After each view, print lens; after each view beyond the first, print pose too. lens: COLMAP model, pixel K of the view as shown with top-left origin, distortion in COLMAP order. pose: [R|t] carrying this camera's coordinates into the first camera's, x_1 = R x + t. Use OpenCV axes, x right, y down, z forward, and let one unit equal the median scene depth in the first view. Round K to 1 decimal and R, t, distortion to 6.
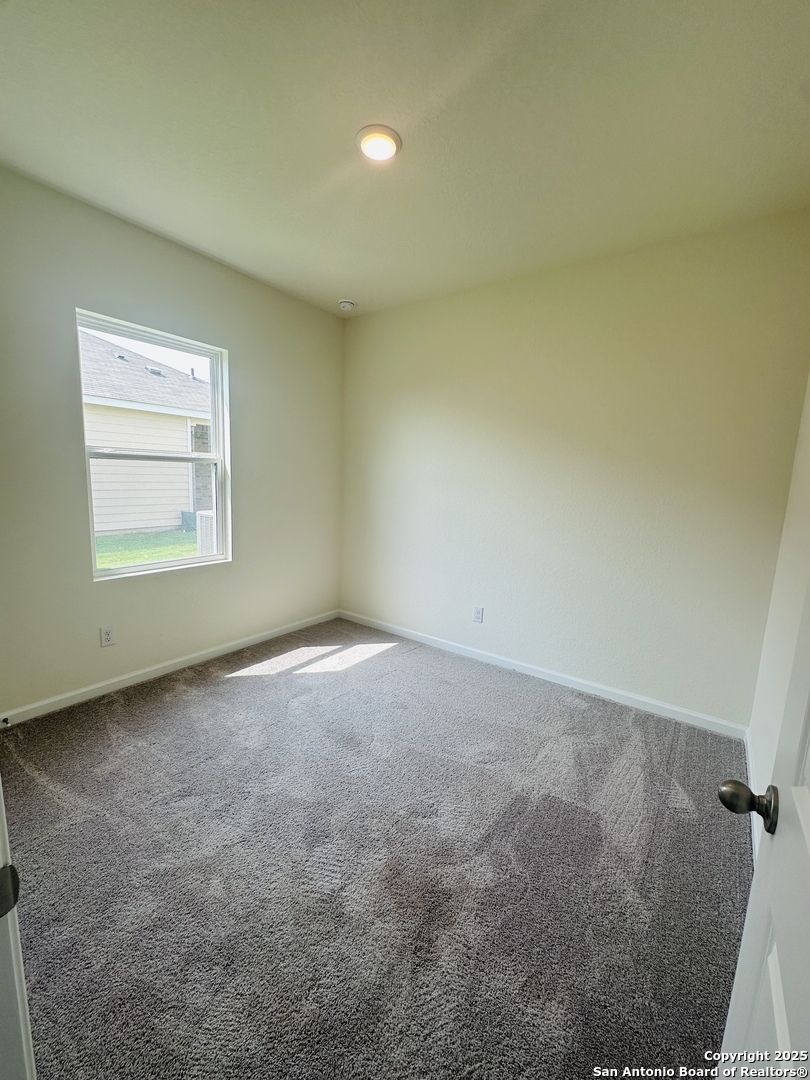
lens RADIAL K [[434.4, 0, 405.4], [0, 434.4, 539.5], [0, 0, 1]] dist [0.003601, -0.000042]
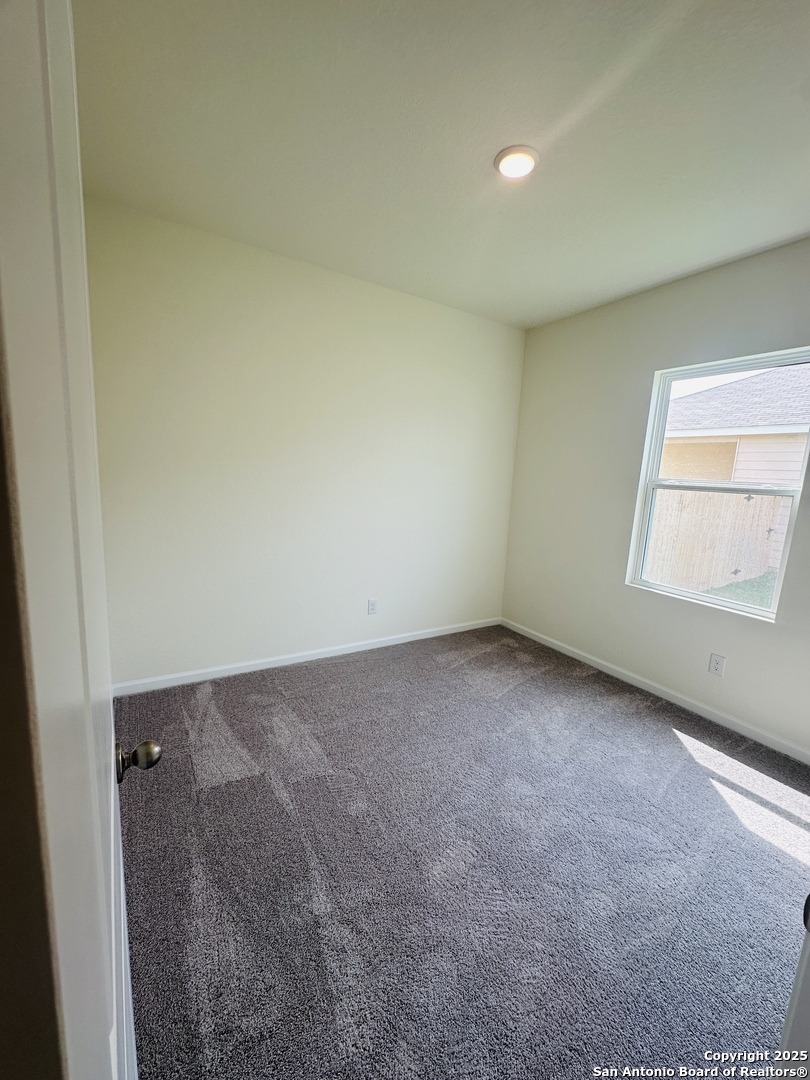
lens RADIAL K [[434.4, 0, 405.2], [0, 434.4, 542.1], [0, 0, 1]] dist [0.003601, -0.000042]
pose [[-0.365877, 0.091938, -0.926111, 0.560705], [-0.203997, 0.962986, 0.176192, -0.095980], [0.908030, 0.253388, -0.333579, 0.679953]]
